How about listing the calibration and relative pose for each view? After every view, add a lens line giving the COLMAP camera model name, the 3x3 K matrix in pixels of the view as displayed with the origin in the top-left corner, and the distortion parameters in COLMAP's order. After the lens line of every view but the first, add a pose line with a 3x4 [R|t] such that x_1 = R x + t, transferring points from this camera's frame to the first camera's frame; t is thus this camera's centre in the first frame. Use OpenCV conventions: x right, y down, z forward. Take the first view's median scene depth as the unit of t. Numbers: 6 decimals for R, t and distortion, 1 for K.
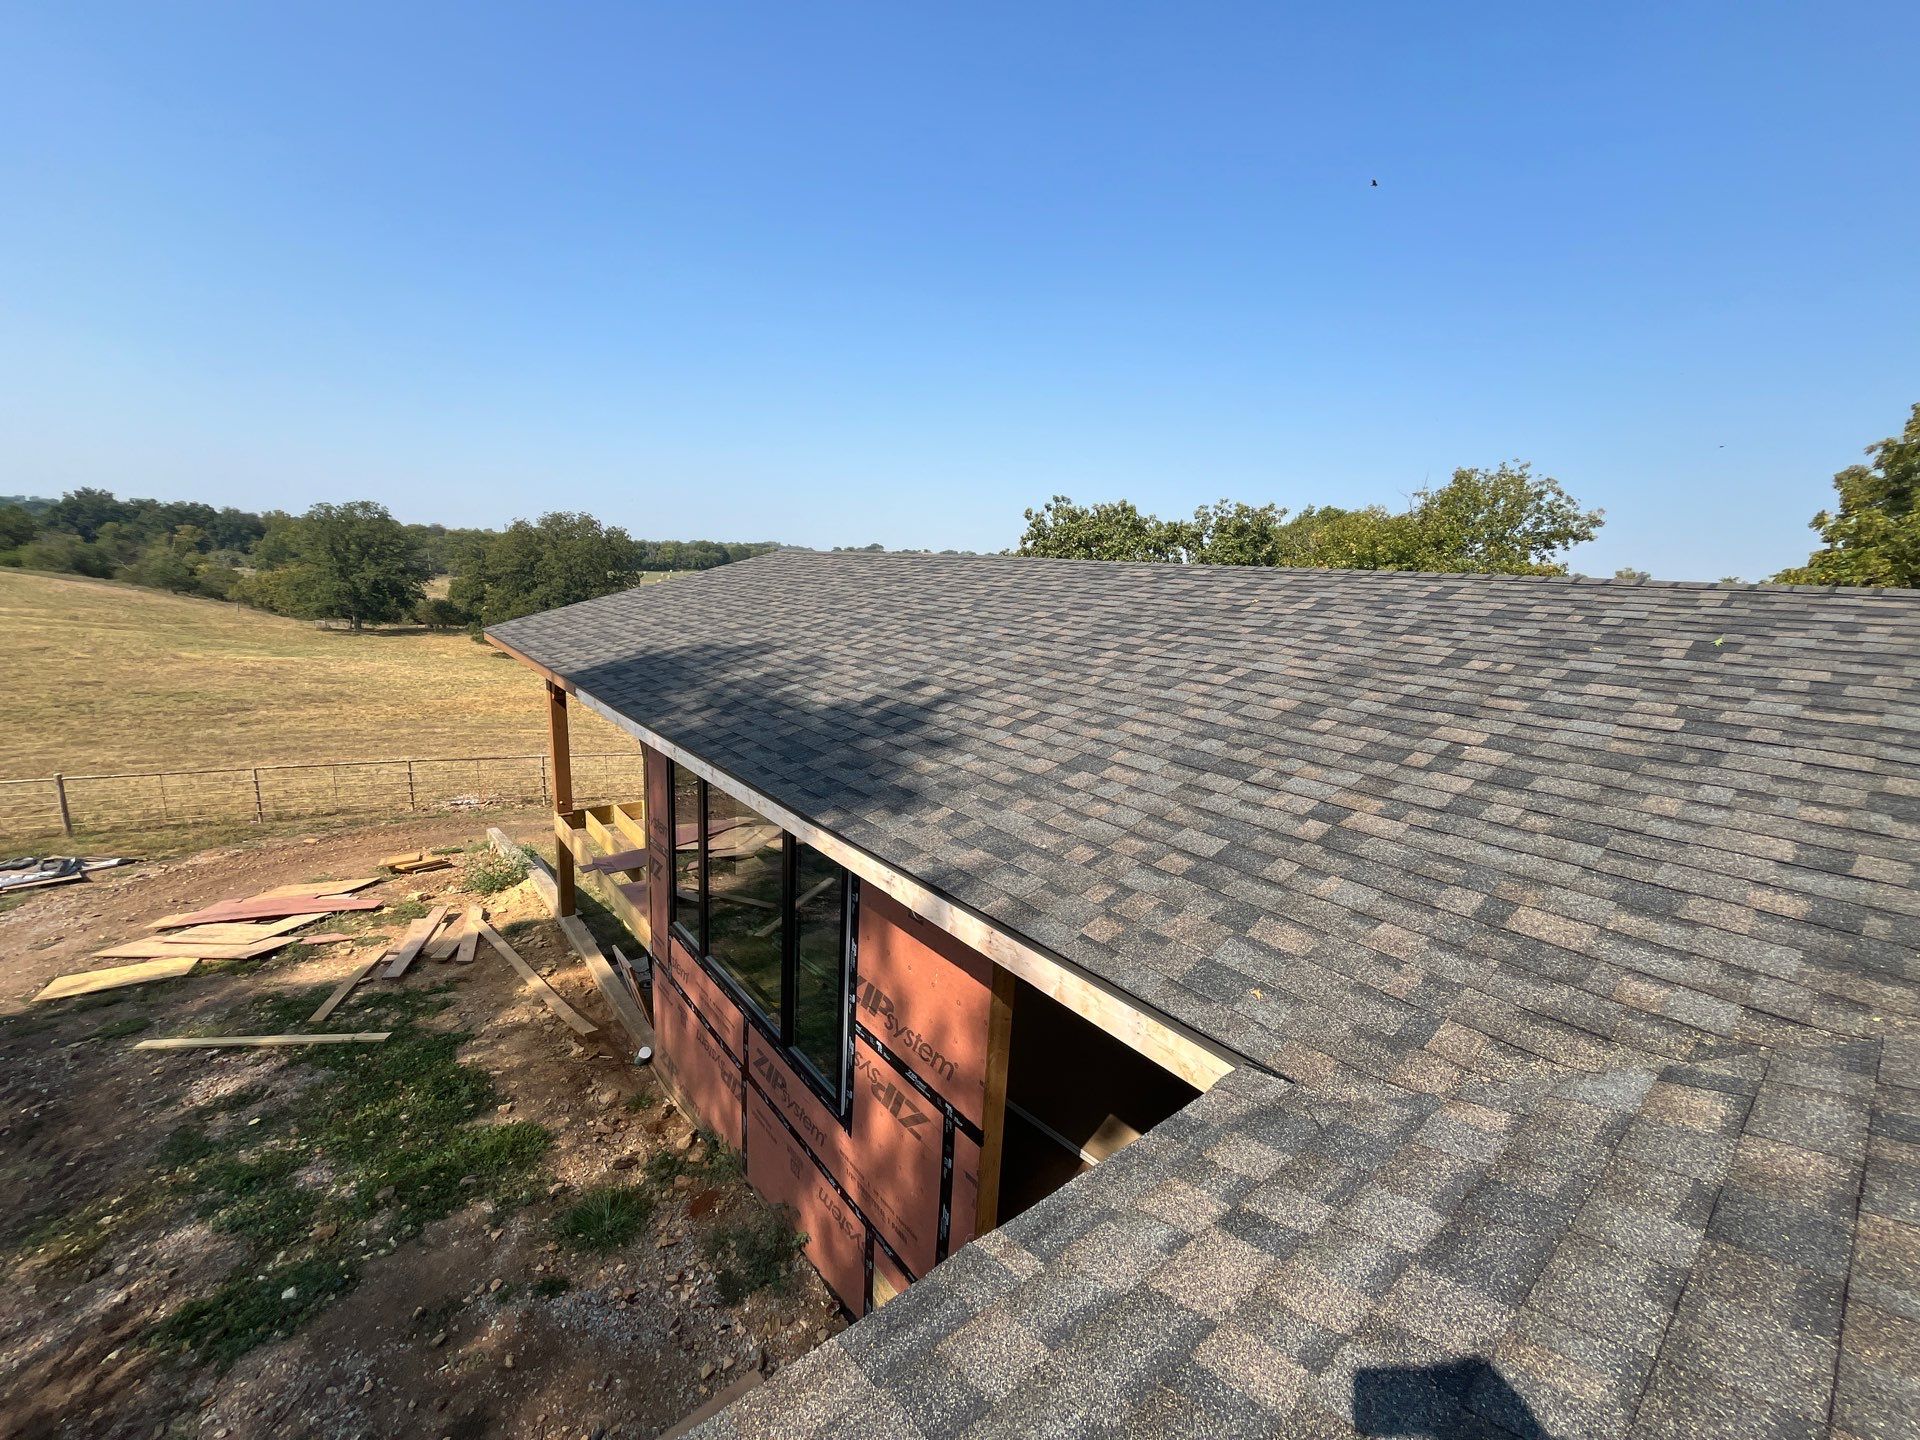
lens RADIAL K [[771.9, 0, 960.0], [0, 771.9, 720.0], [0, 0, 1]] dist [-0.000680, -0.000580]
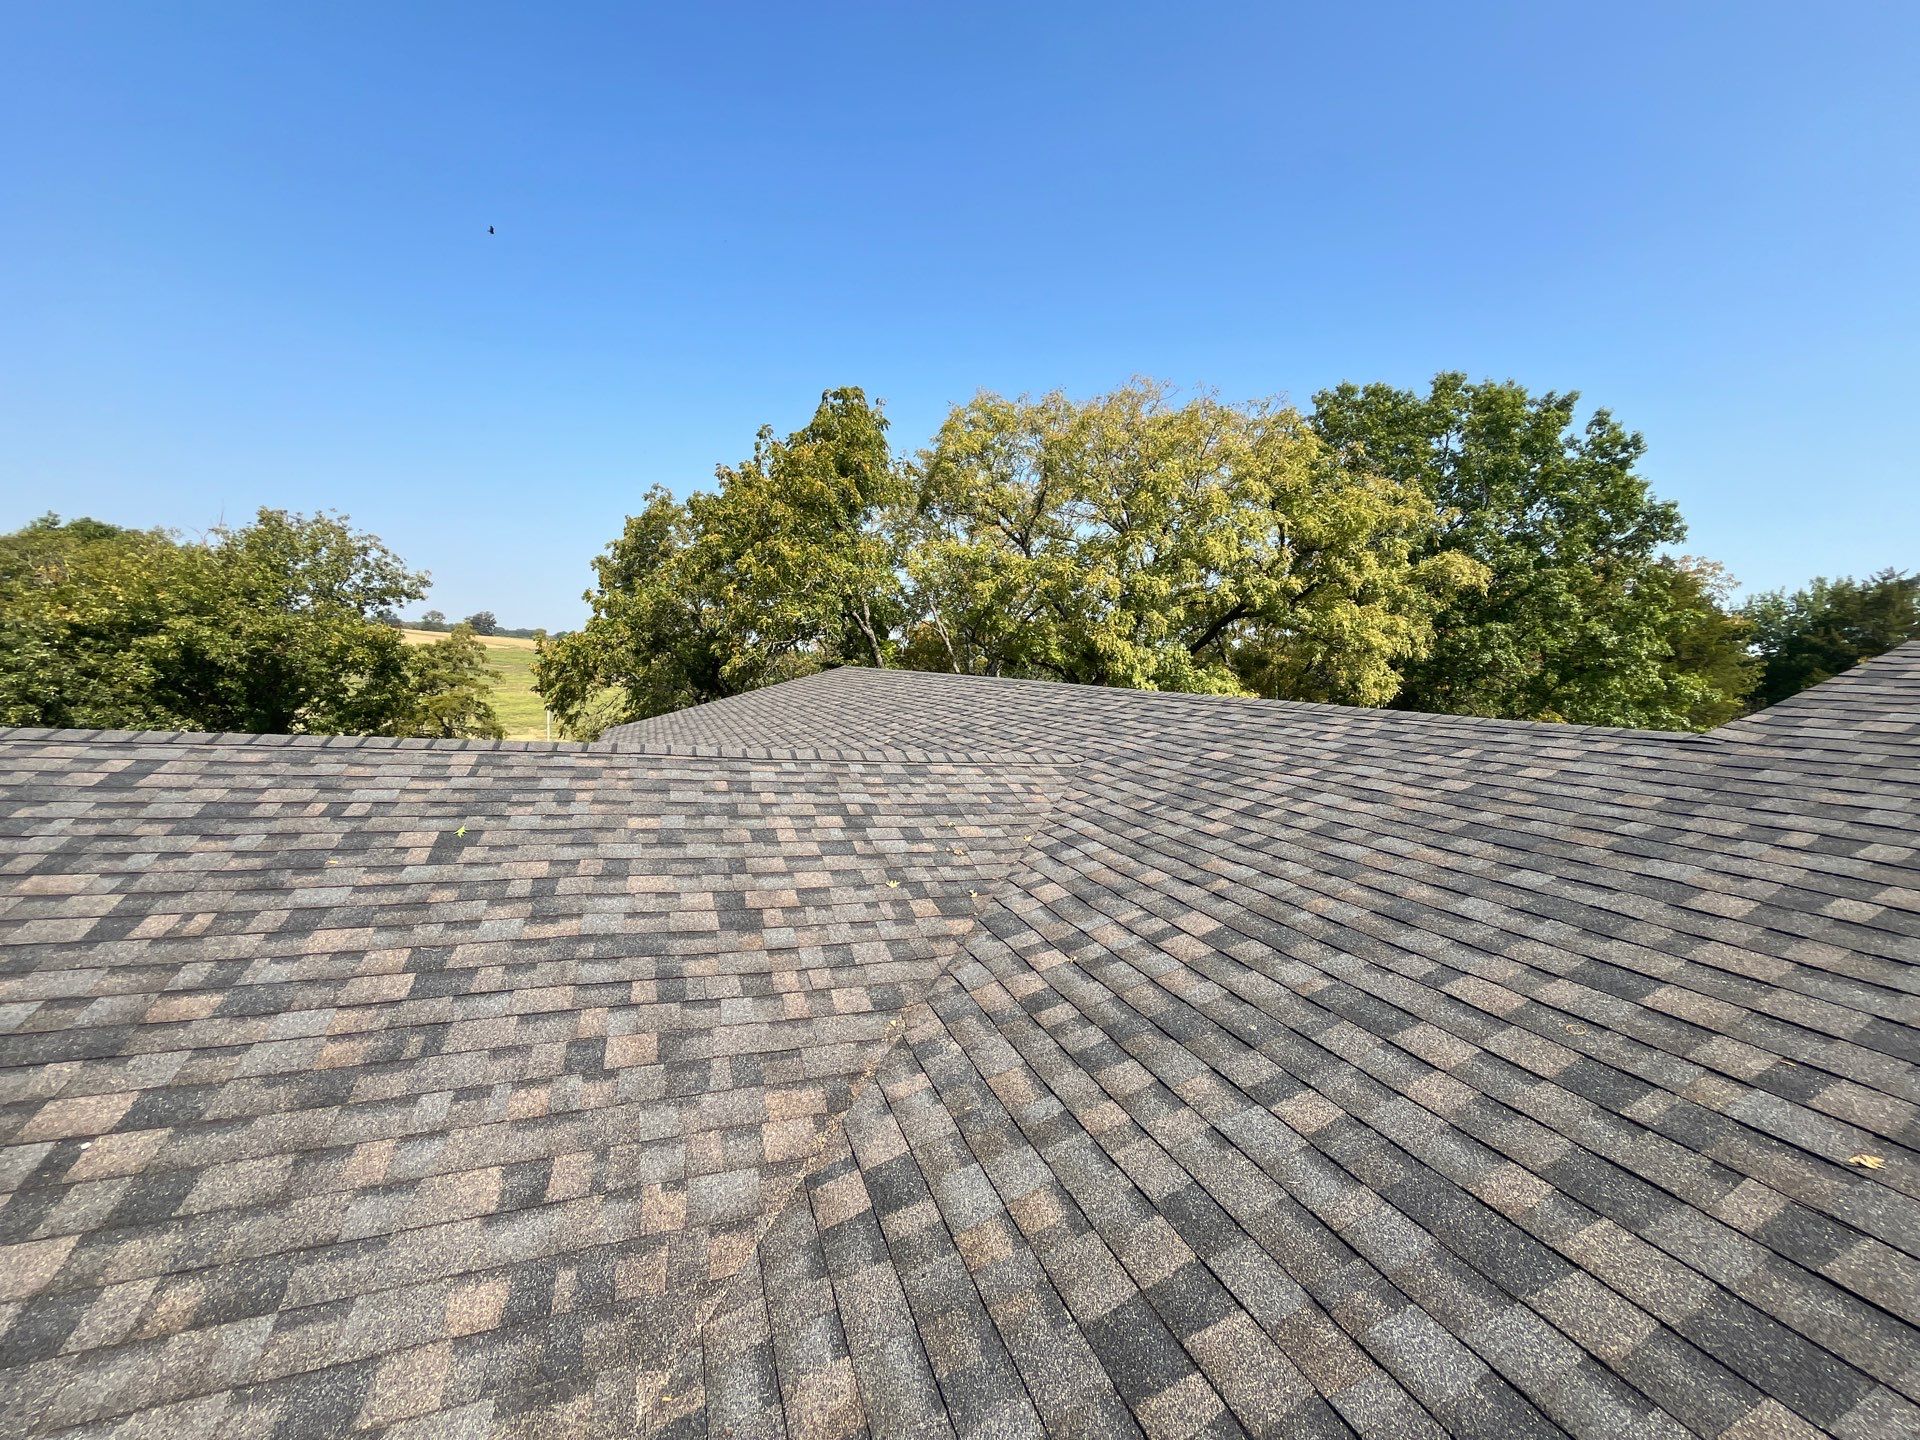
lens RADIAL K [[771.9, 0, 960.0], [0, 771.9, 720.0], [0, 0, 1]] dist [-0.000680, -0.000580]
pose [[0.302420, -0.089706, 0.948944, 0.229329], [0.134784, 0.989583, 0.050593, -0.172409], [-0.943597, 0.112602, 0.311360, 0.082415]]
